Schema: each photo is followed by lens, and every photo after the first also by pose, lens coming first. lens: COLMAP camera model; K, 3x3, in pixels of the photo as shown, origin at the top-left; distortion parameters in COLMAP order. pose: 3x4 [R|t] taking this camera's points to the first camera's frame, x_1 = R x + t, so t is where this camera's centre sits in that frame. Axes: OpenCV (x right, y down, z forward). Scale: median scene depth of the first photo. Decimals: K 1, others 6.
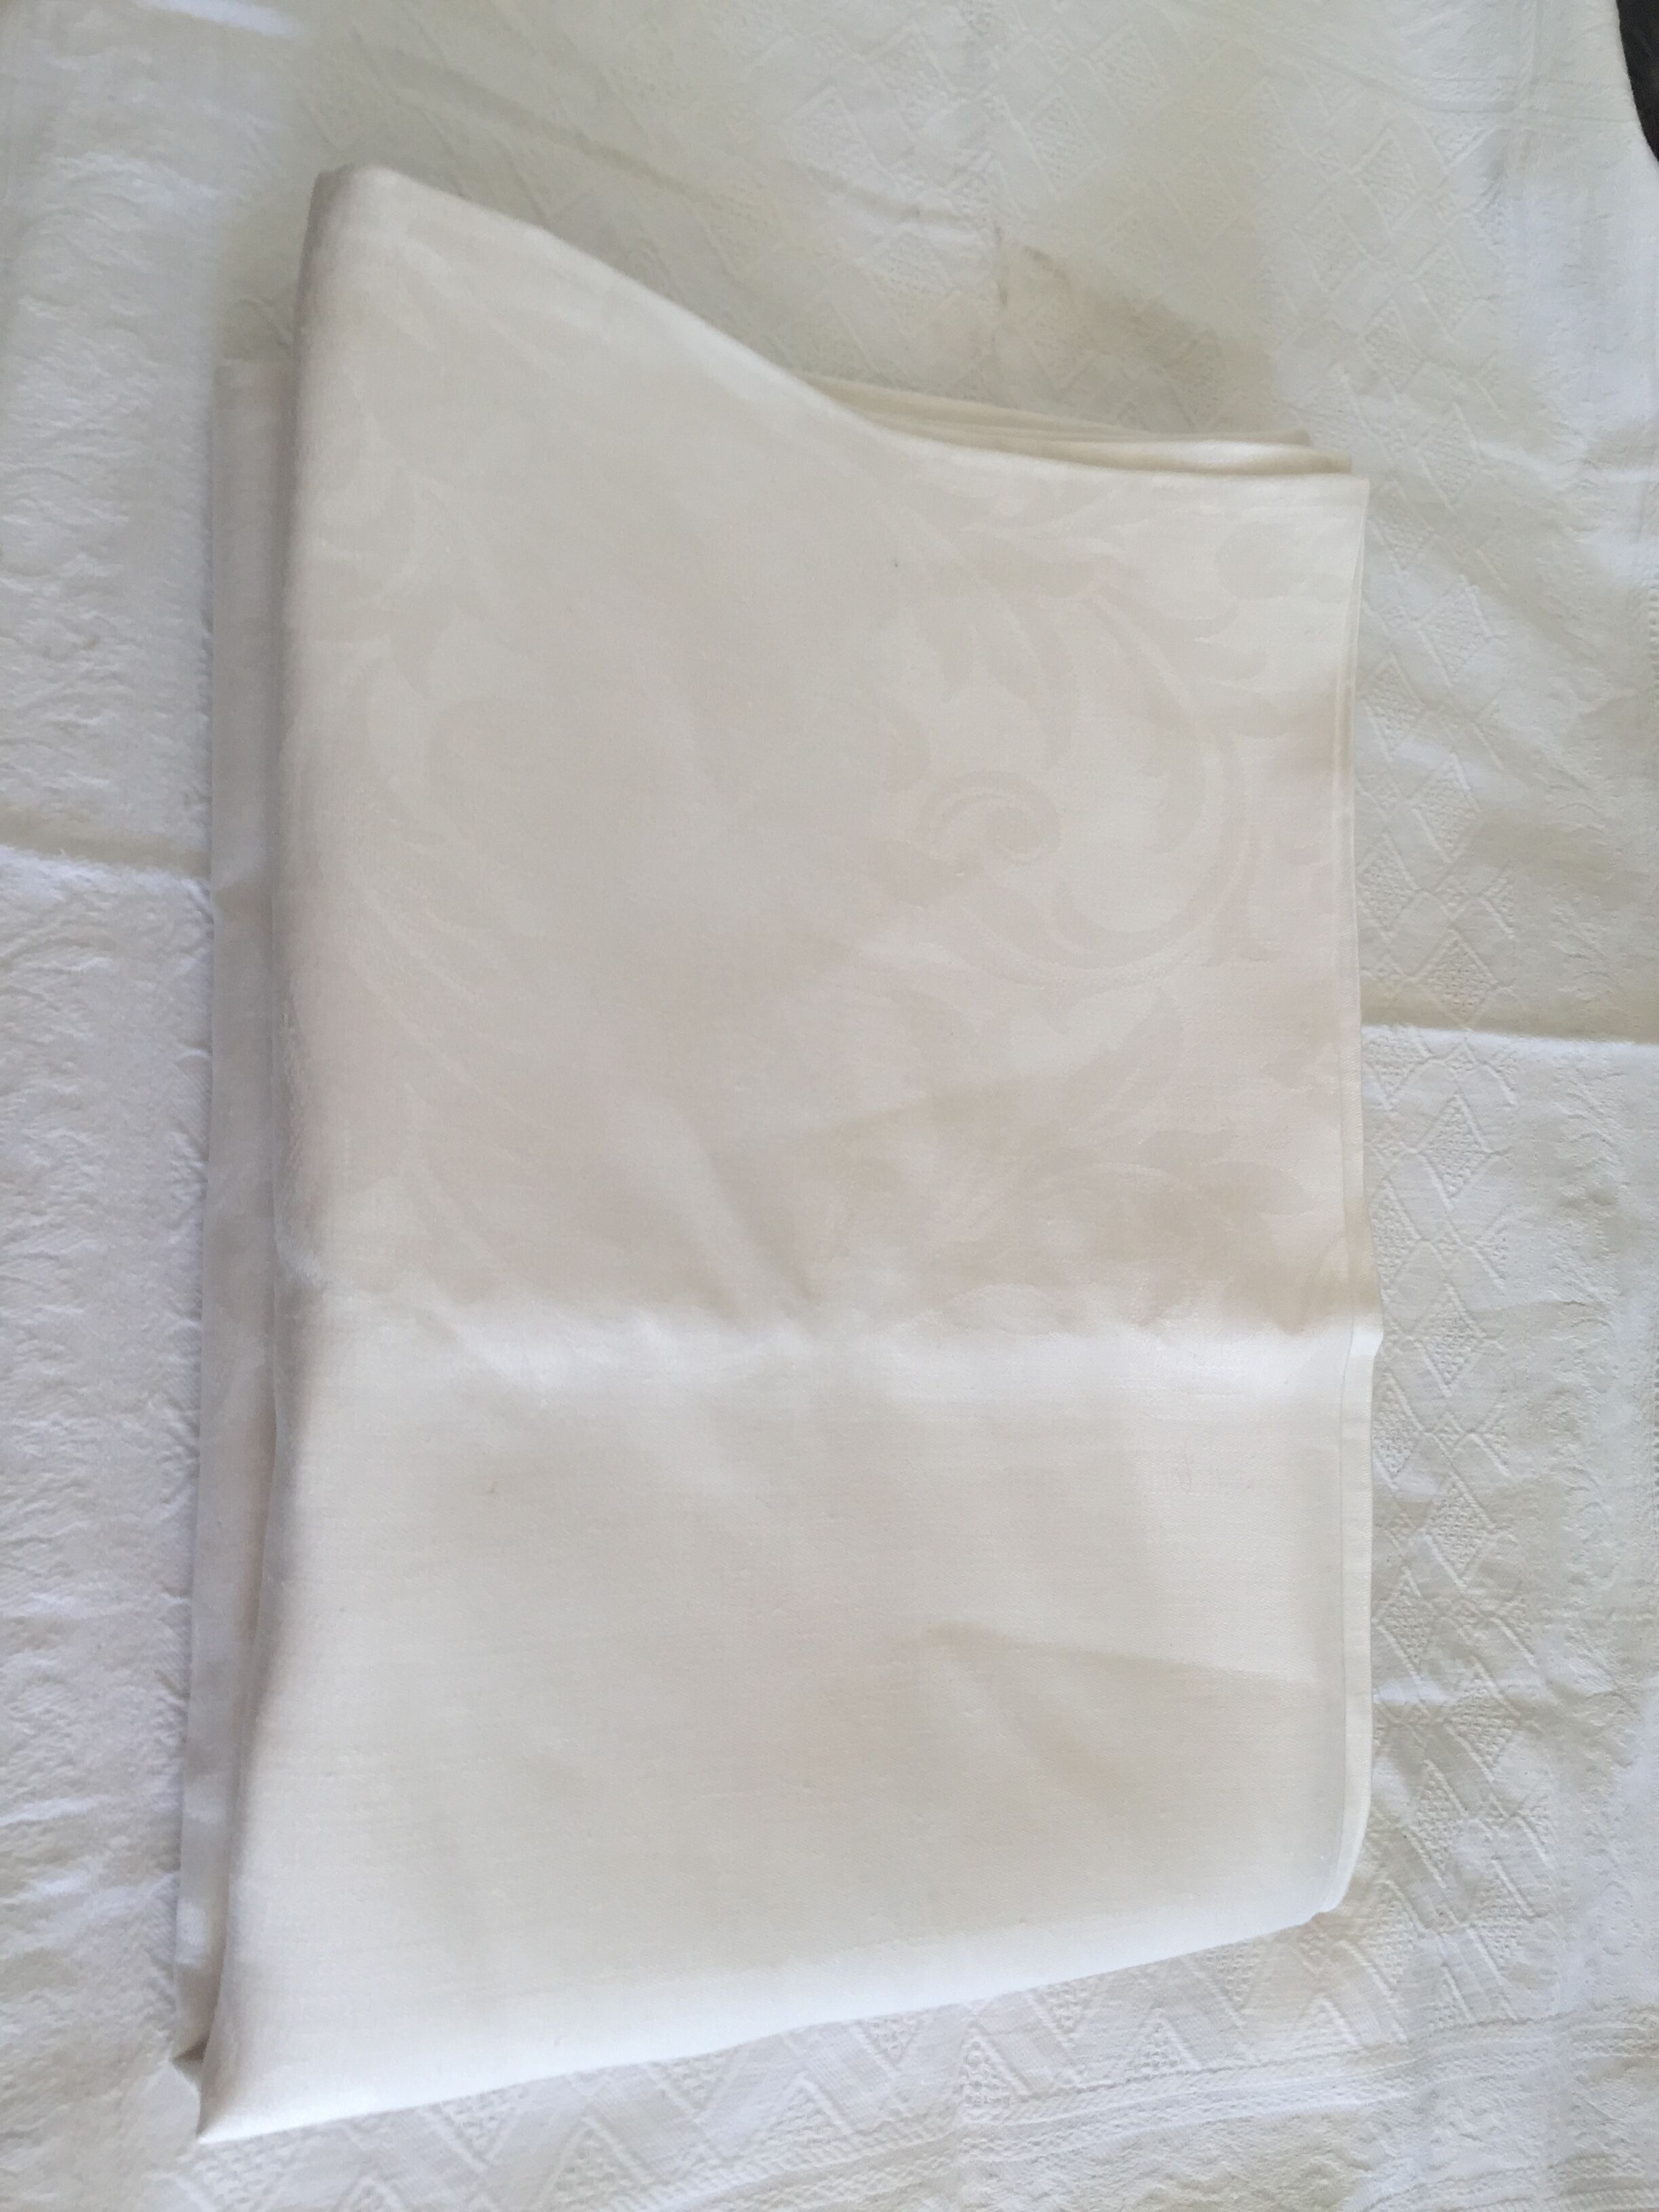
lens RADIAL K [[1899.7, 0, 685.4], [0, 1899.7, 1116.4], [0, 0, 1]] dist [0.065535, -0.090469]
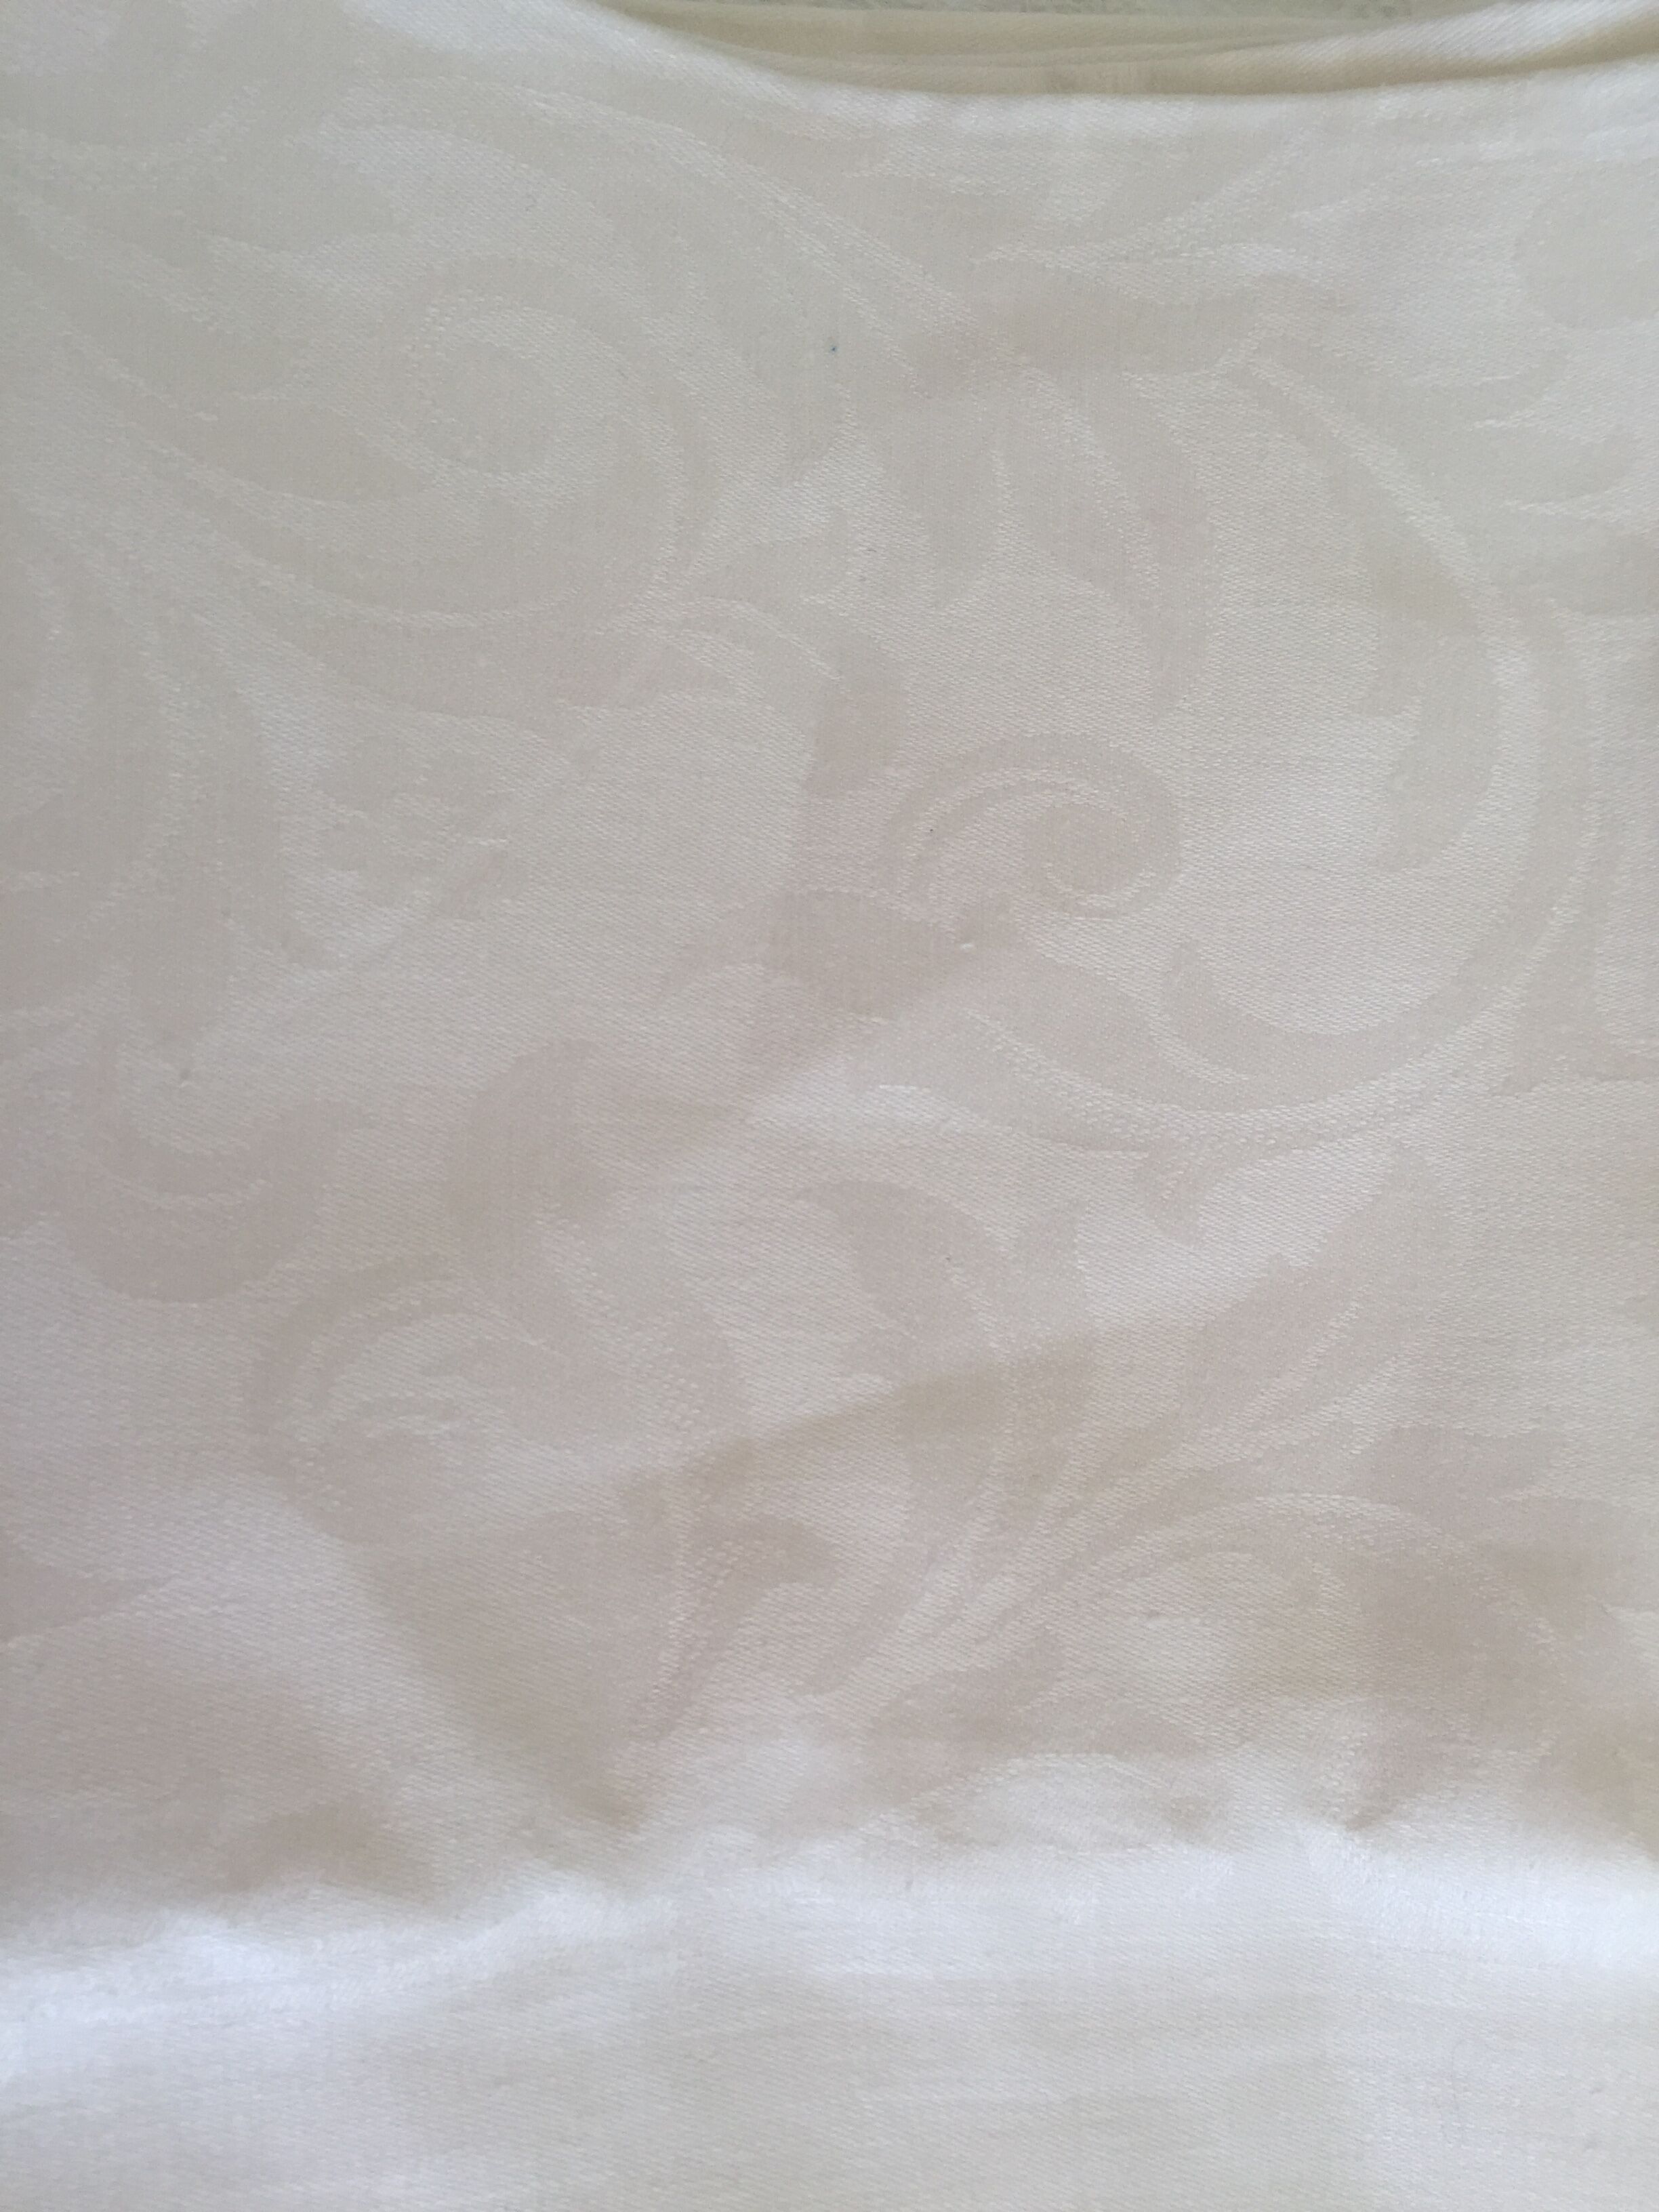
lens RADIAL K [[1899.7, 0, 685.4], [0, 1899.7, 1116.4], [0, 0, 1]] dist [0.065535, -0.090469]
pose [[0.961774, -0.019885, -0.273120, 0.214998], [0.039443, 0.997020, 0.066305, -0.120015], [0.270987, -0.074543, 0.959692, 0.486414]]
